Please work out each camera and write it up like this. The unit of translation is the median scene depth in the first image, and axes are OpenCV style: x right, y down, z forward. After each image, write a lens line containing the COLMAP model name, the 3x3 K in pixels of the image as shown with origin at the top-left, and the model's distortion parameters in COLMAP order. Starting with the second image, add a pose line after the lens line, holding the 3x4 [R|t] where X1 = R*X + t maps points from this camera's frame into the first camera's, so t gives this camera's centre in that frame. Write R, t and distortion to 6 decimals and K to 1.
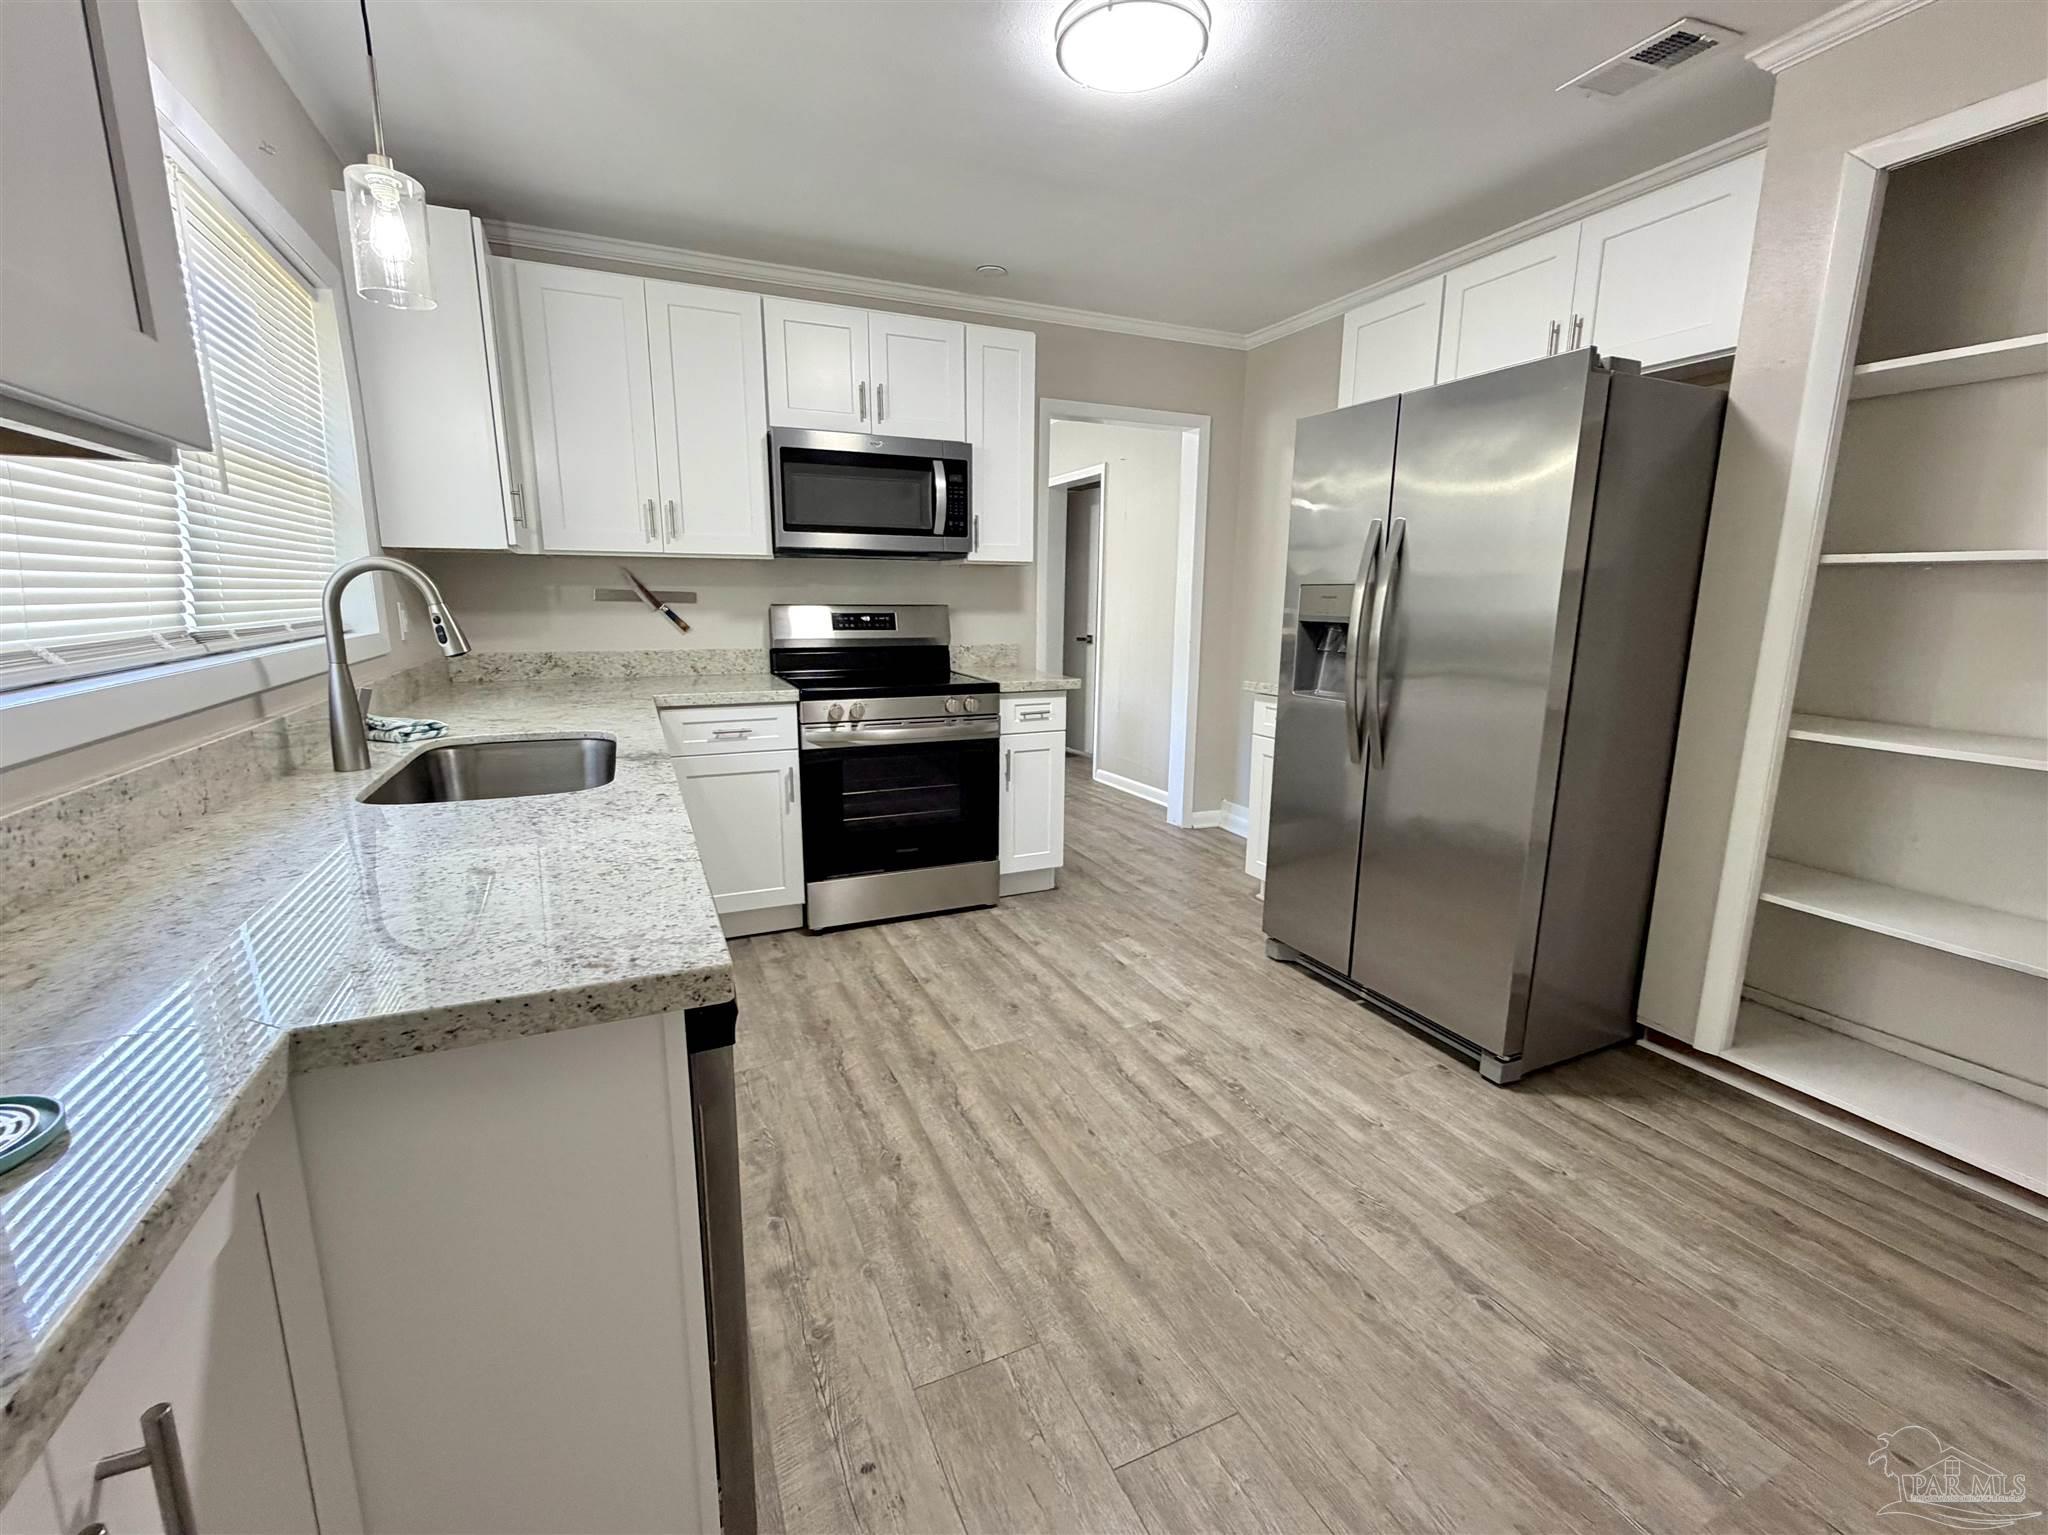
lens RADIAL K [[831.4, 0, 1016.1], [0, 831.4, 761.0], [0, 0, 1]] dist [0.000285, -0.000022]
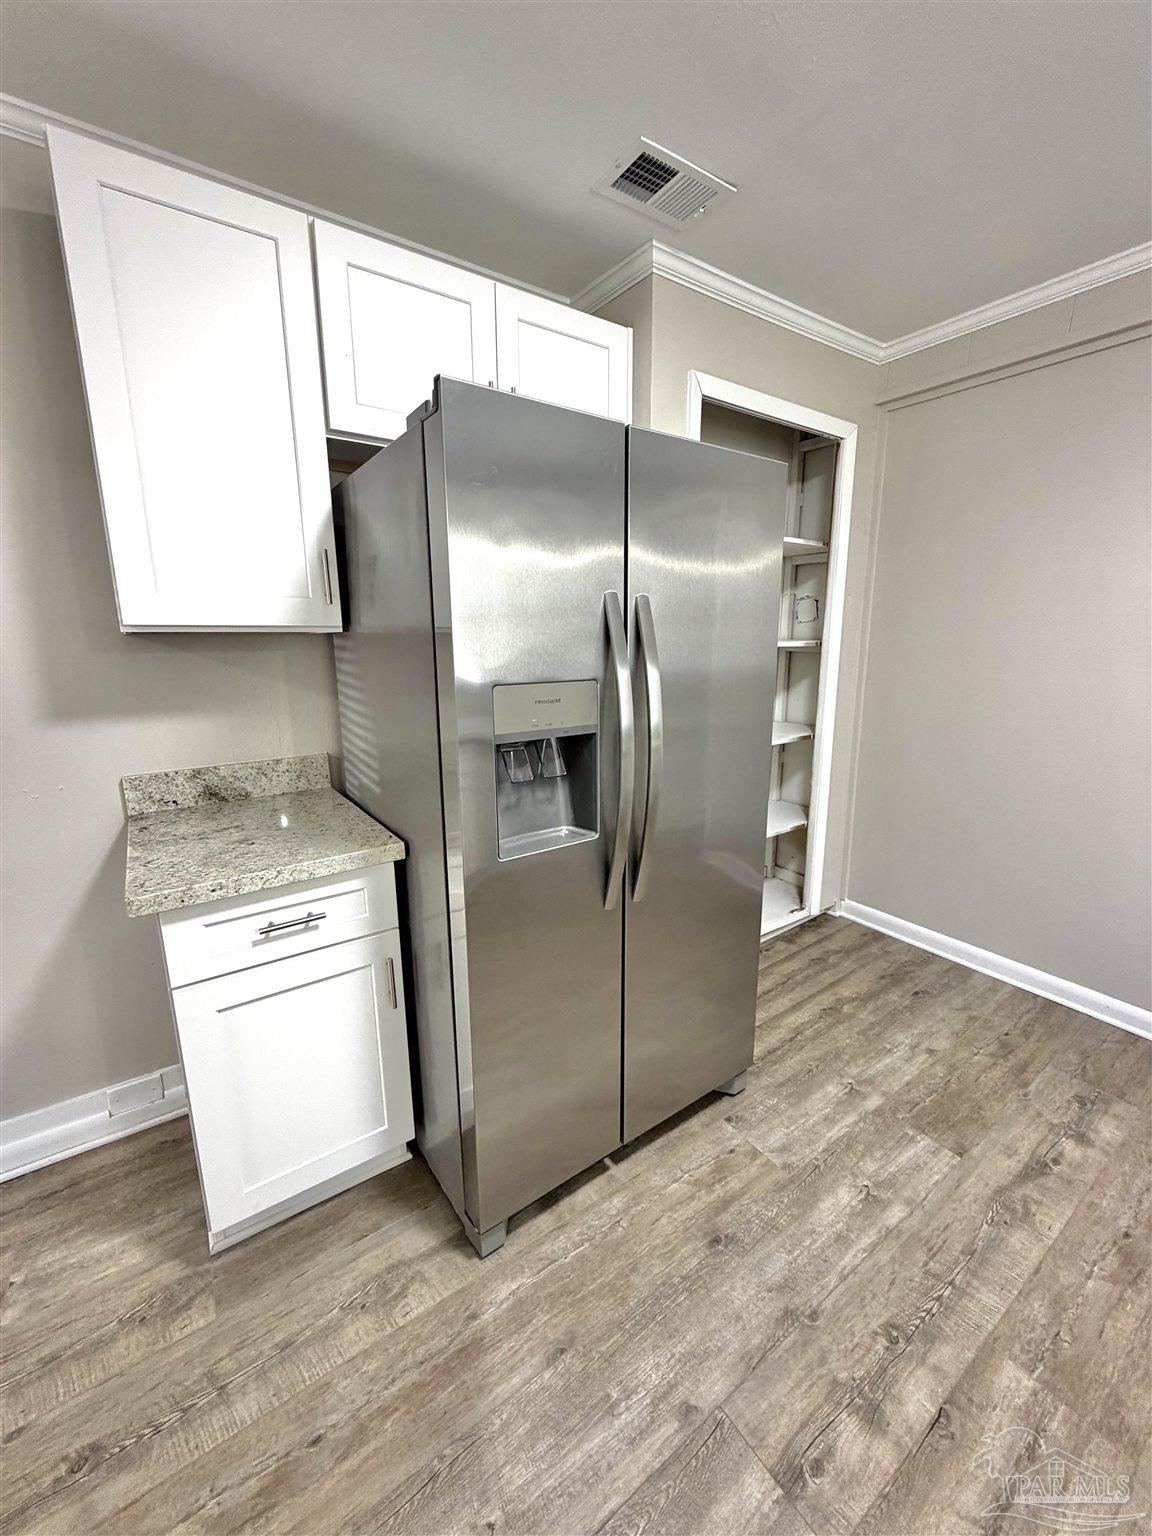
lens RADIAL K [[623.6, 0, 568.3], [0, 623.6, 760.7], [0, 0, 1]] dist [0.000285, -0.000022]
pose [[-0.191384, -0.192205, 0.962512, -0.149135], [0.204276, 0.951365, 0.230597, -0.351620], [-0.960023, 0.240751, -0.142813, 1.459210]]
